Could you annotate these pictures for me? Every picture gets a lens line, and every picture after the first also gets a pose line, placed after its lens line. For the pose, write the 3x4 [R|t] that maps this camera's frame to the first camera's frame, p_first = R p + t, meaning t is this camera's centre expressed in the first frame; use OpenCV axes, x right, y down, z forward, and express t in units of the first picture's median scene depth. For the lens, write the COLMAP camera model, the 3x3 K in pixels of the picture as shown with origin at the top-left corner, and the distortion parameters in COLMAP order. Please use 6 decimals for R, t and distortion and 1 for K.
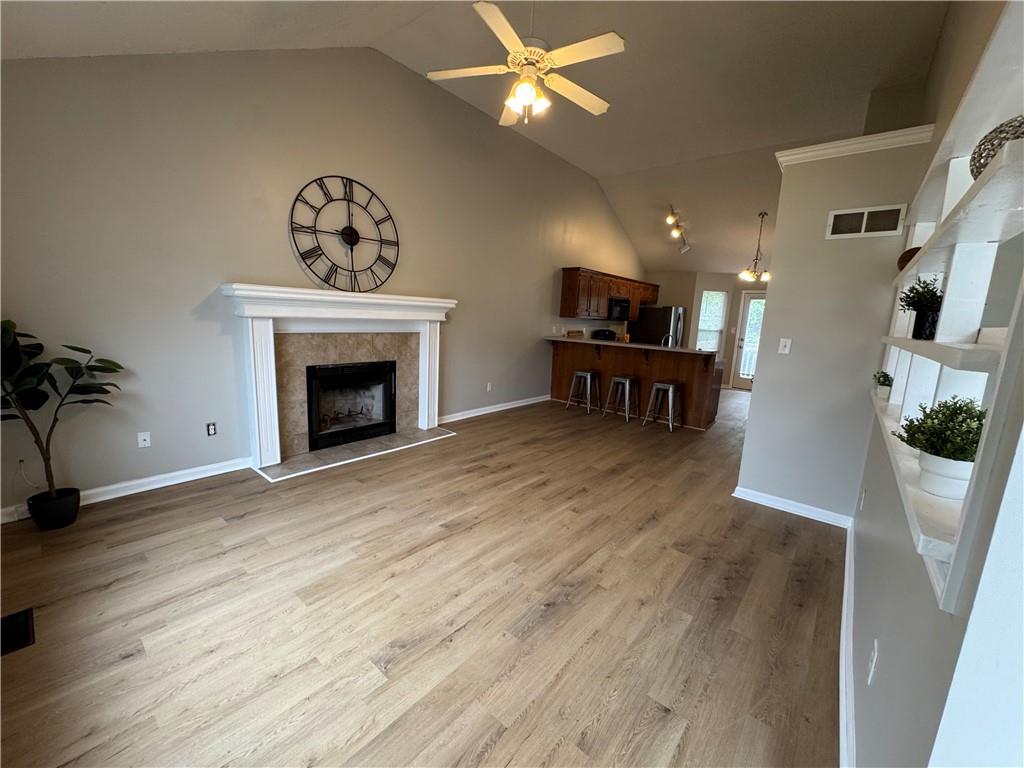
lens RADIAL K [[407.5, 0, 512.7], [0, 407.5, 382.6], [0, 0, 1]] dist [-0.002959, -0.000222]
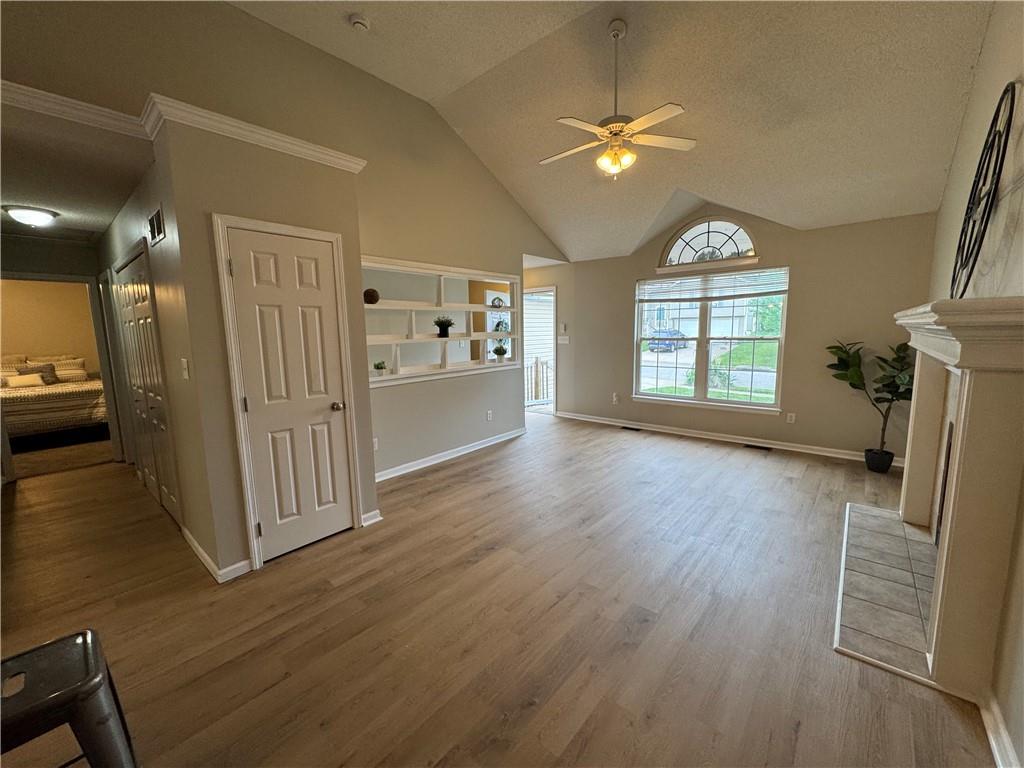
lens RADIAL K [[407.5, 0, 511.4], [0, 407.5, 382.9], [0, 0, 1]] dist [-0.002959, -0.000222]
pose [[-0.999460, -0.030158, 0.013053, 0.286910], [-0.024975, 0.955251, 0.294740, -0.374193], [-0.021358, 0.294255, -0.955488, 2.174037]]
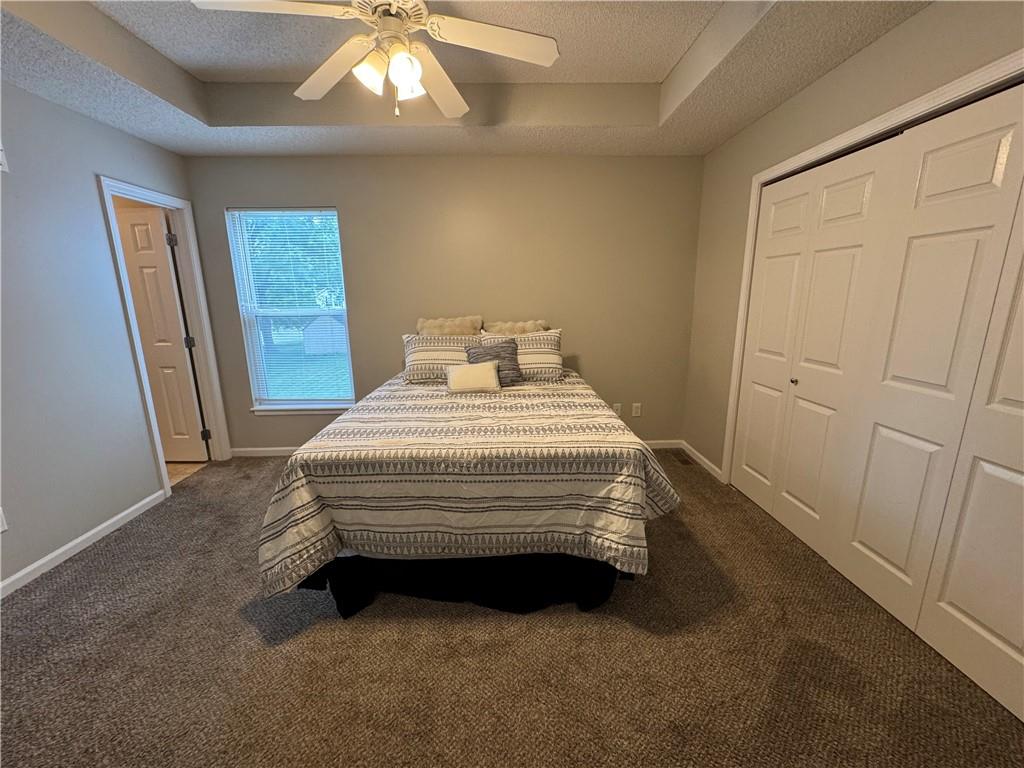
lens RADIAL K [[407.5, 0, 511.2], [0, 407.5, 381.7], [0, 0, 1]] dist [-0.002959, -0.000222]
pose [[-0.652714, -0.191781, 0.732929, 1.869120], [0.116789, 0.930394, 0.347457, -0.057437], [-0.748548, 0.312388, -0.584884, 0.875839]]
